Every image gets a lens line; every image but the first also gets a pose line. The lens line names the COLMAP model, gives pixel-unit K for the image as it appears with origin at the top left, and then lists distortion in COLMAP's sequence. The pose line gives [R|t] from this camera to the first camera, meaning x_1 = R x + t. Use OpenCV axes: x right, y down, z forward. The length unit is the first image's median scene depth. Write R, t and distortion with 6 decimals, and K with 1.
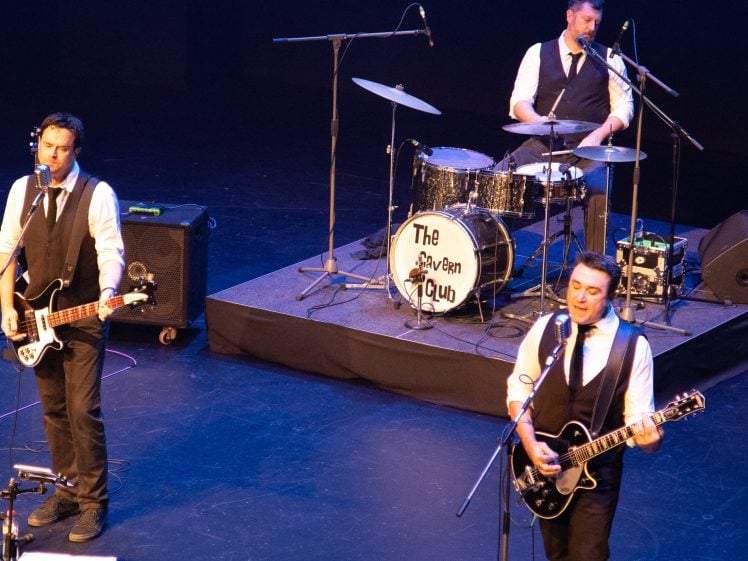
lens RADIAL K [[2104.6, 0, 374.0], [0, 2104.6, 280.5], [0, 0, 1]] dist [-0.130893, -0.435666]
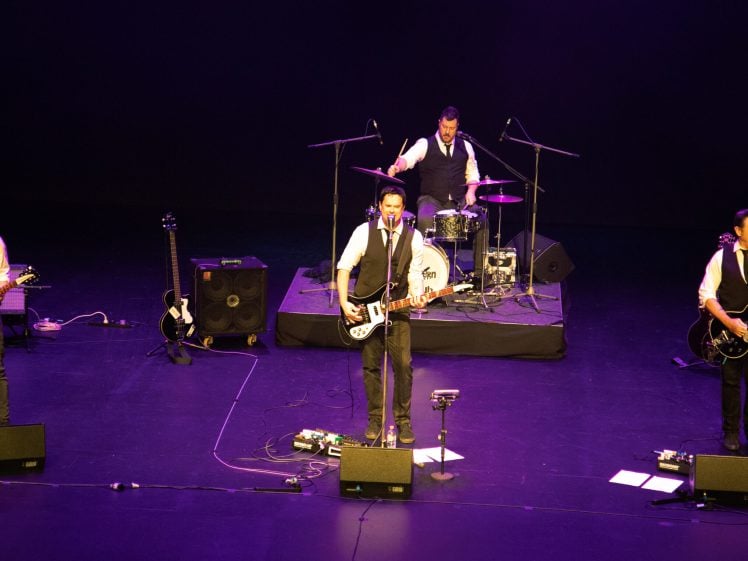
lens RADIAL K [[2104.6, 0, 374.0], [0, 2104.6, 280.5], [0, 0, 1]] dist [-0.130893, -0.435666]
pose [[0.831868, -0.096769, 0.546472, -0.885534], [0.125152, 0.992026, -0.014846, 0.016923], [-0.540678, 0.080742, 0.837346, -0.358399]]
